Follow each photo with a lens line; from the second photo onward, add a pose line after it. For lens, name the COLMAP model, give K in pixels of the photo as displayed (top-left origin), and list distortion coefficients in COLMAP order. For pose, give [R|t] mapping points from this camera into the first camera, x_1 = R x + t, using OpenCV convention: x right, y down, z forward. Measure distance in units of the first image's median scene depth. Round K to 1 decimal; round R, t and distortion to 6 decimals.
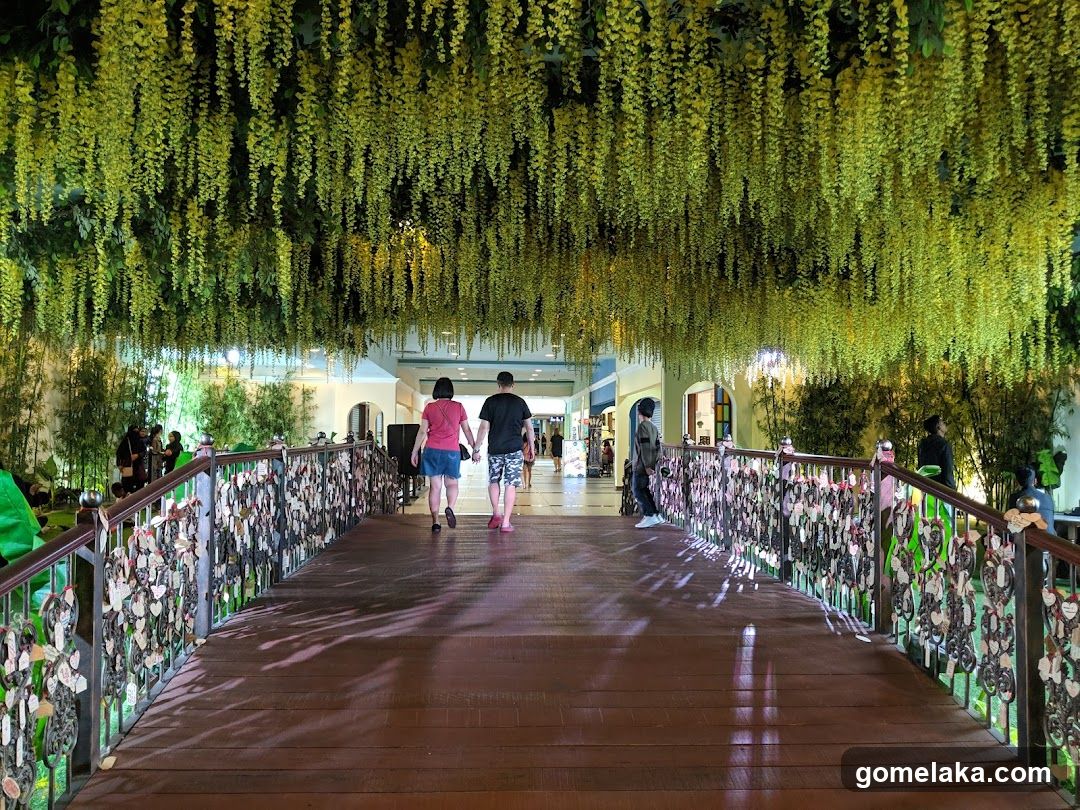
lens RADIAL K [[817.4, 0, 538.1], [0, 817.4, 404.7], [0, 0, 1]] dist [-0.007053, -0.007713]
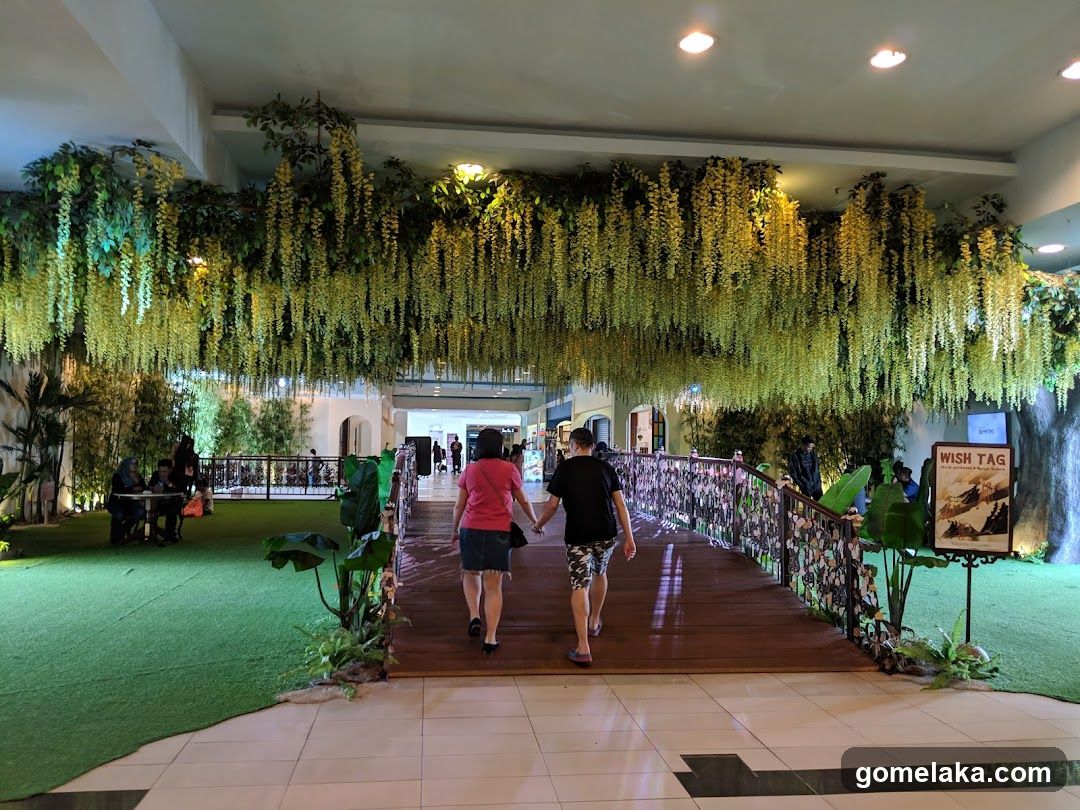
lens RADIAL K [[817.4, 0, 539.8], [0, 817.4, 407.7], [0, 0, 1]] dist [-0.007053, -0.007713]
pose [[0.996868, 0.011424, 0.078252, -0.125047], [-0.010755, 0.999902, -0.008962, -0.021175], [-0.078346, 0.008092, 0.996893, -0.549634]]
